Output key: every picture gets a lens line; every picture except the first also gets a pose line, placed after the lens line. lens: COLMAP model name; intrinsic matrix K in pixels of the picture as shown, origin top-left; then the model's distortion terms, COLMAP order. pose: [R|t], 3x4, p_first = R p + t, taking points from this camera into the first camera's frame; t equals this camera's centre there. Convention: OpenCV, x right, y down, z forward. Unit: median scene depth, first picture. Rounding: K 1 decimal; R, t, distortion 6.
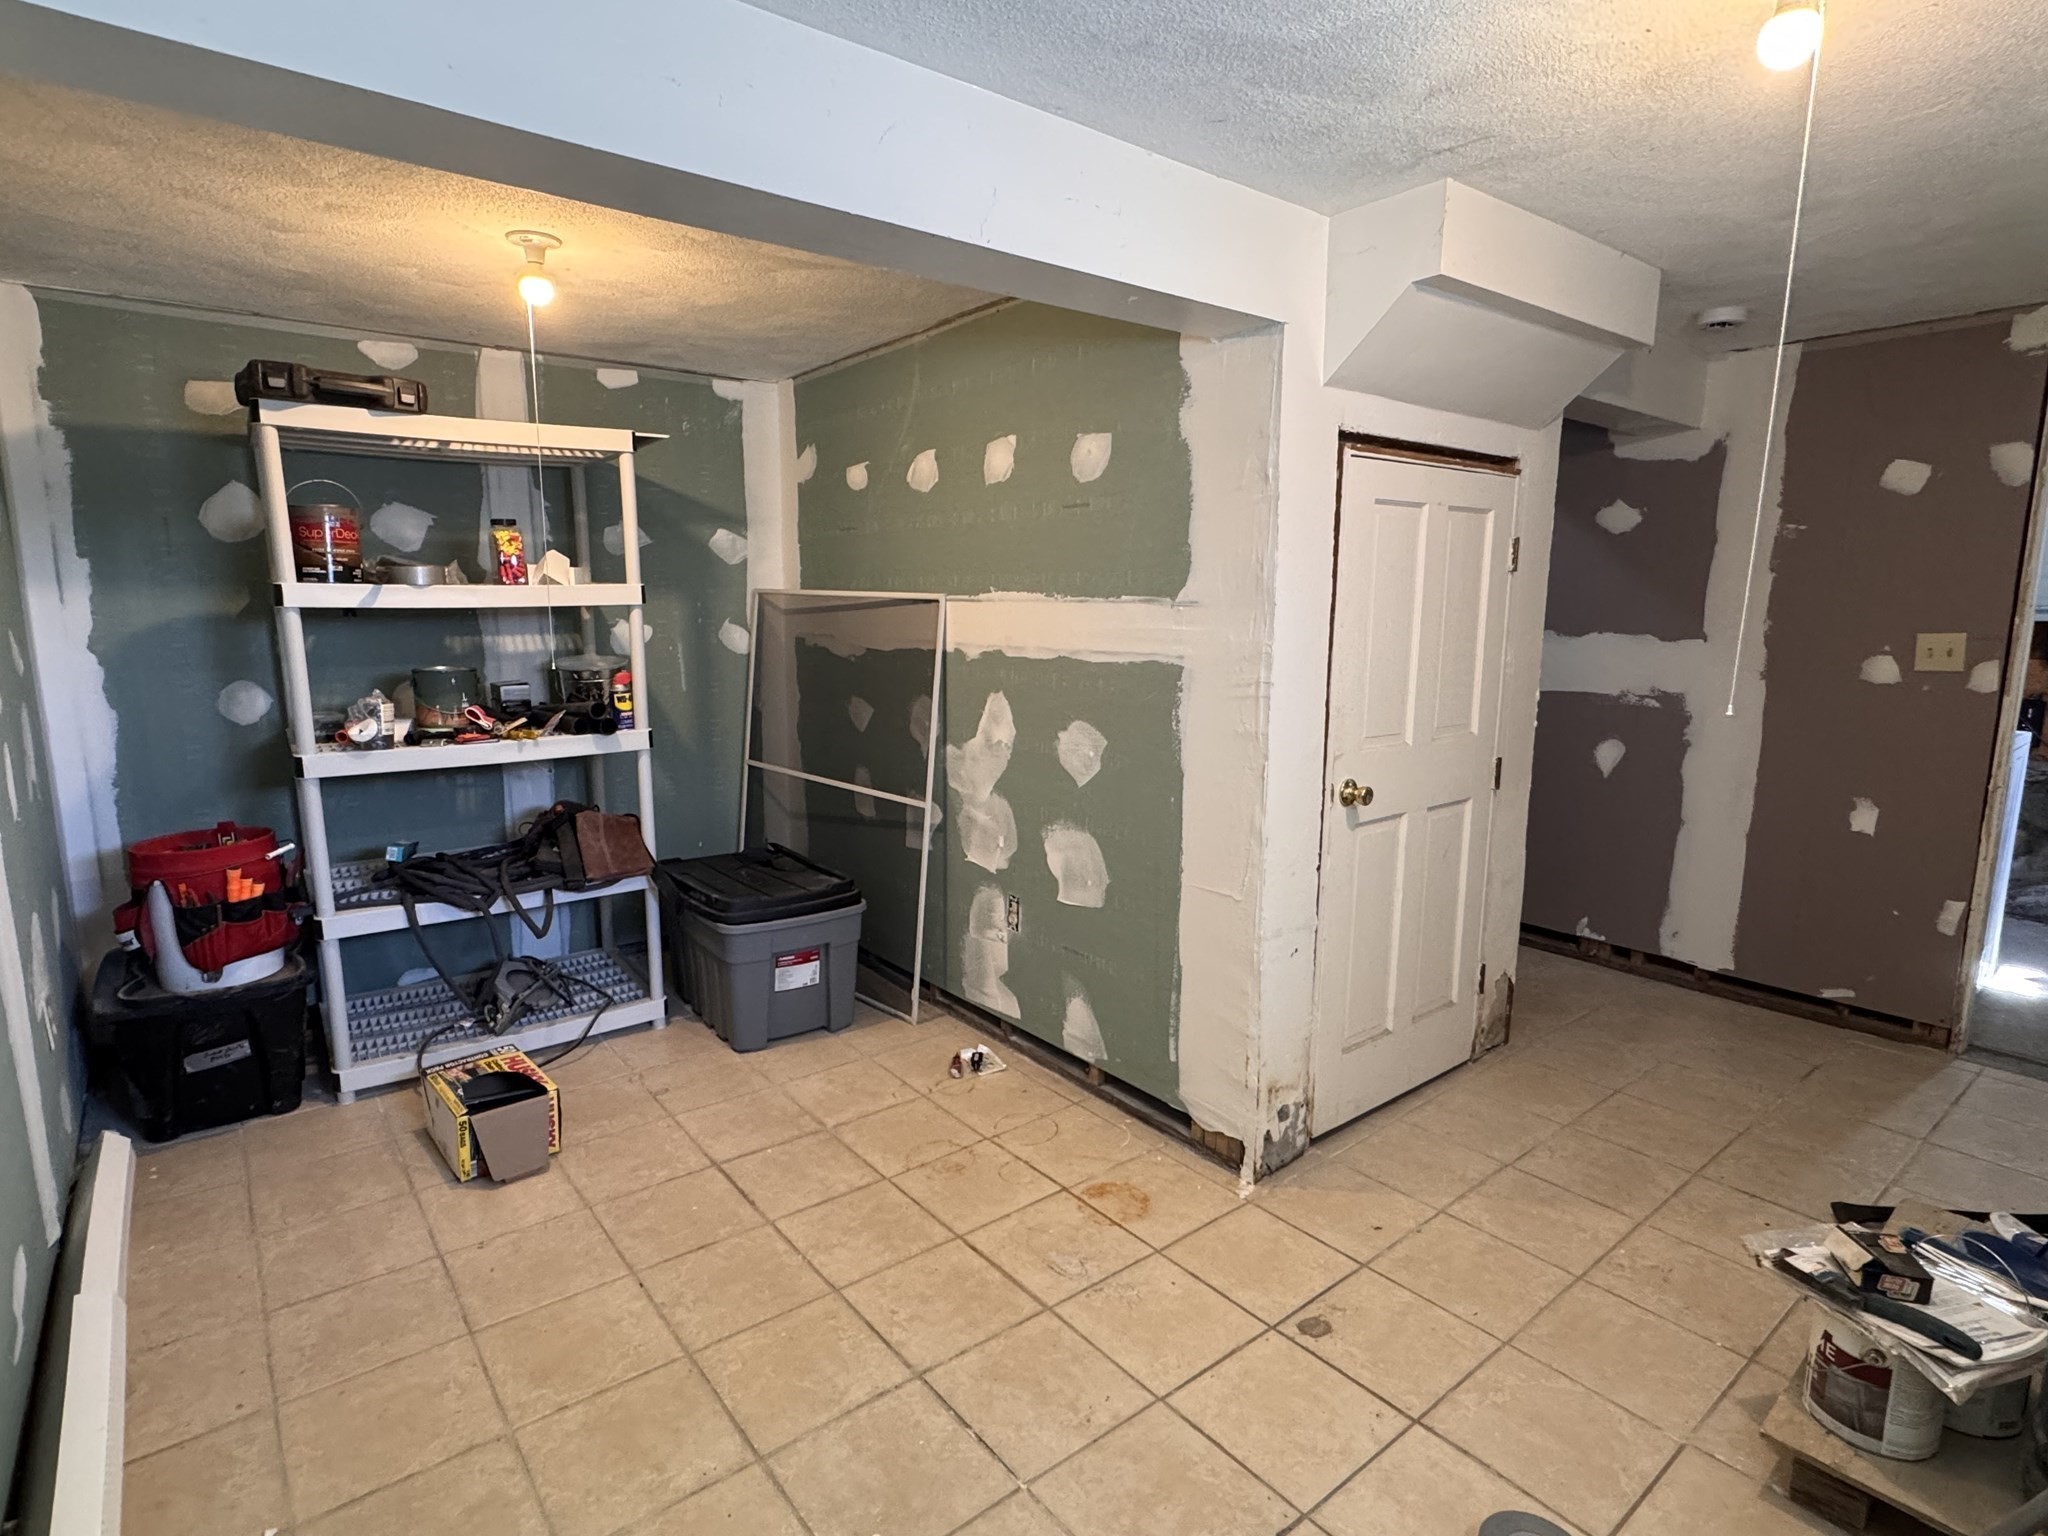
lens RADIAL K [[1046.8, 0, 1014.6], [0, 1046.8, 770.9], [0, 0, 1]] dist [-0.003242, -0.000214]
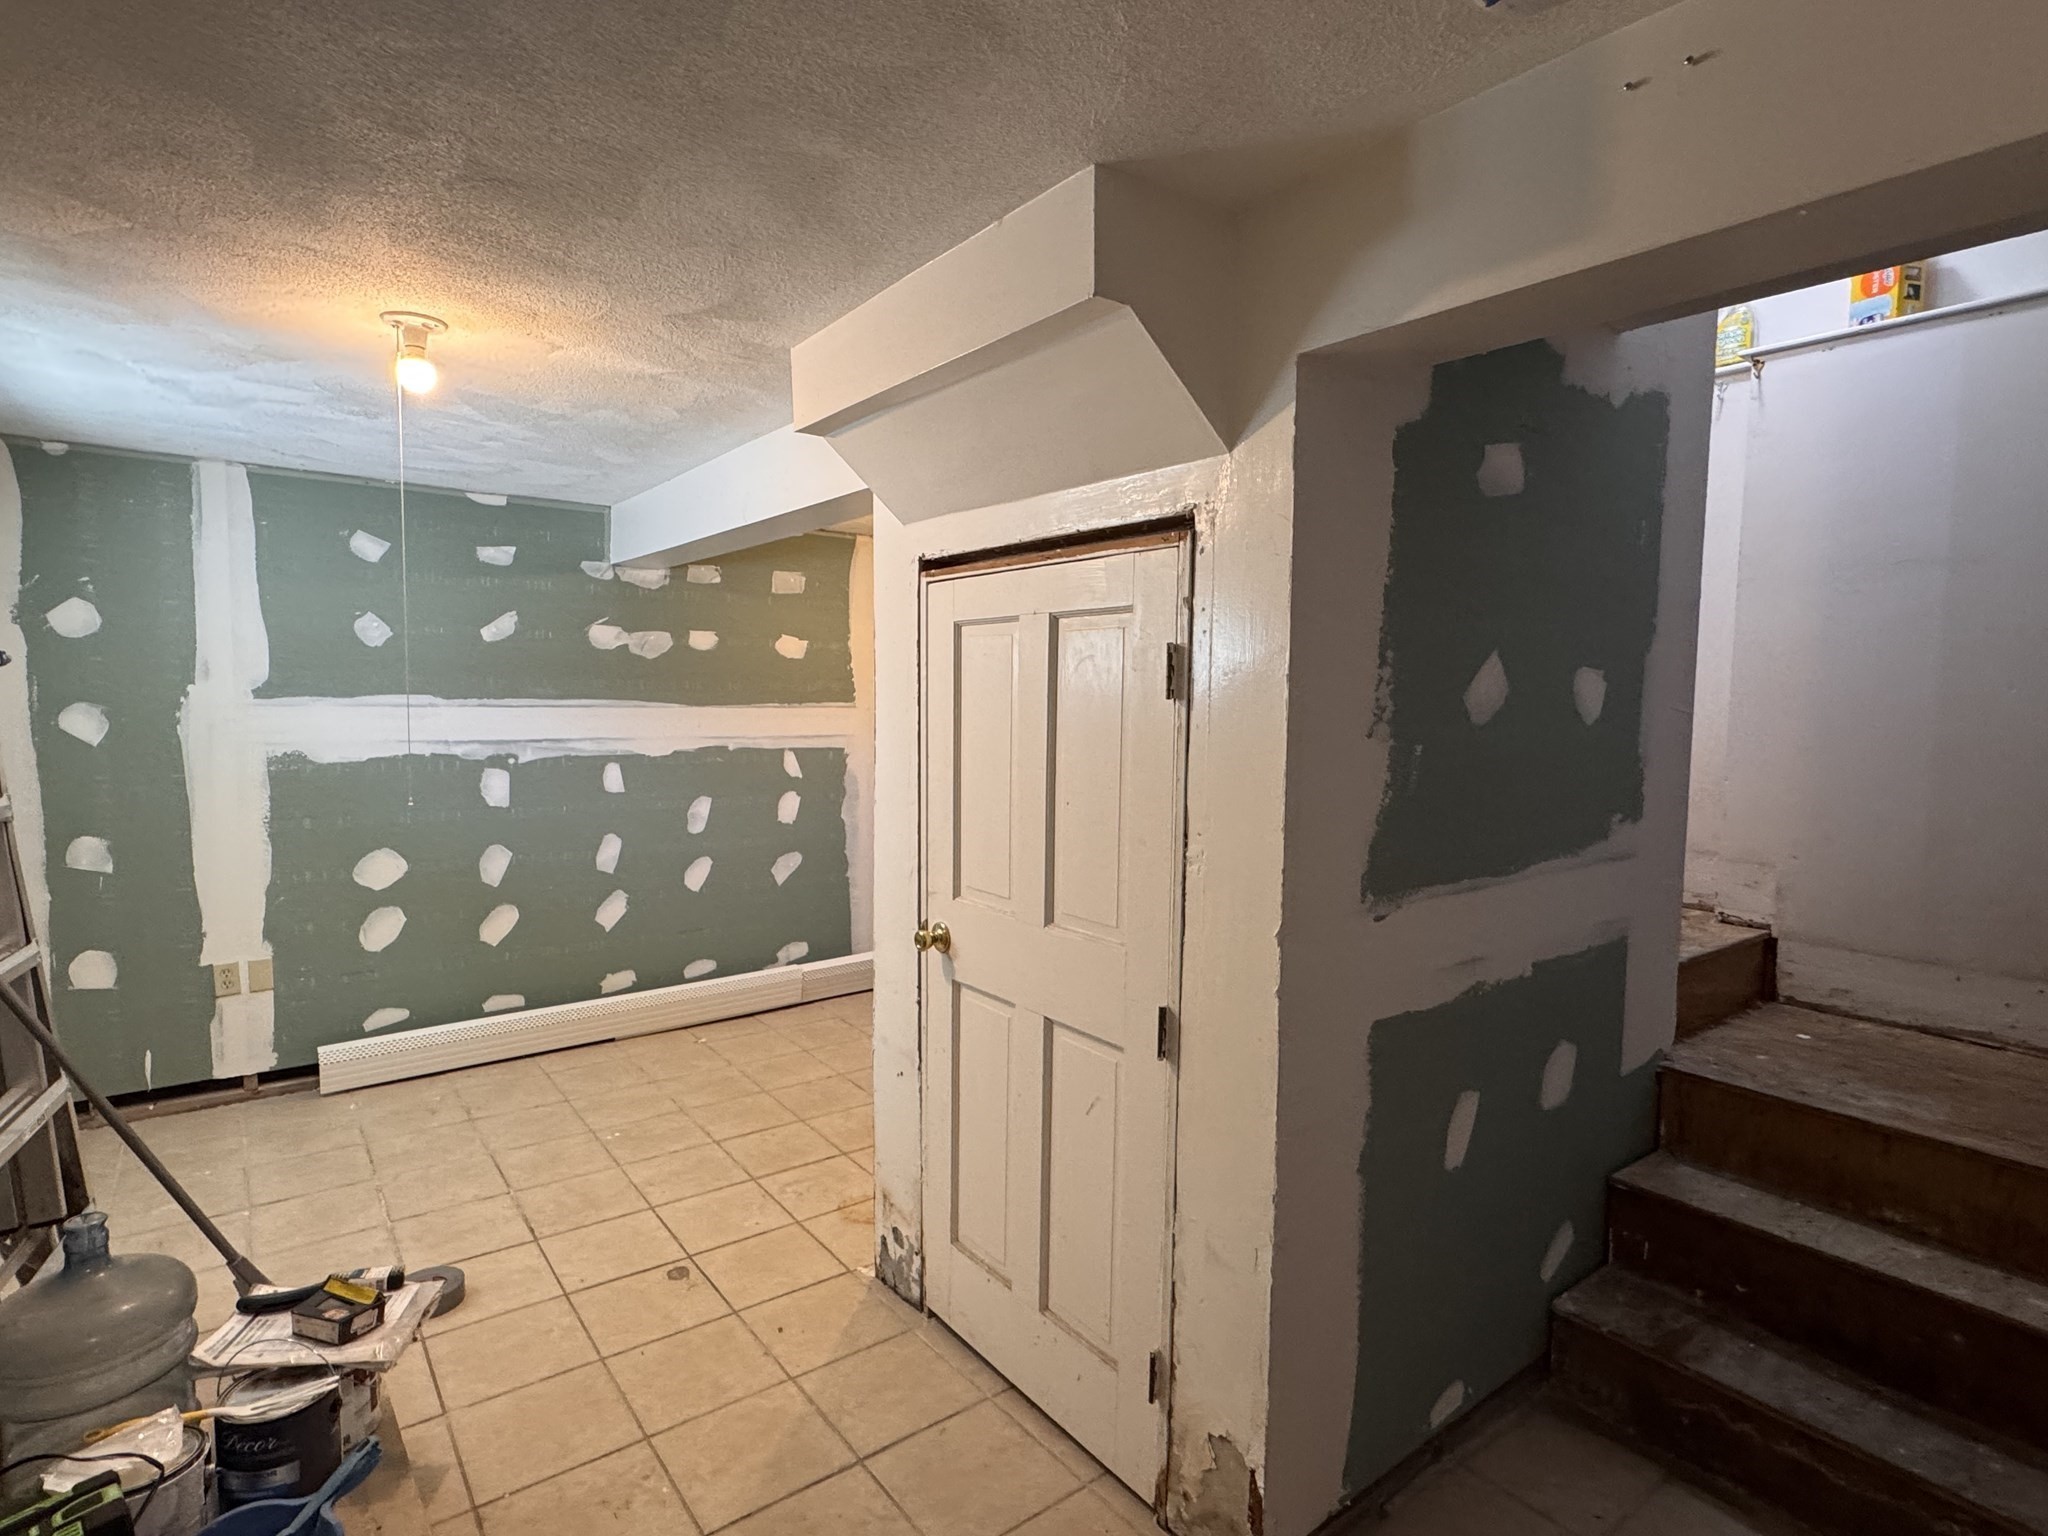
lens RADIAL K [[1046.8, 0, 1014.6], [0, 1046.8, 770.9], [0, 0, 1]] dist [-0.003242, -0.000214]
pose [[-0.019720, 0.073119, -0.997128, 1.310579], [-0.174913, 0.981689, 0.075446, -0.217079], [0.984386, 0.175898, -0.006570, 1.122155]]
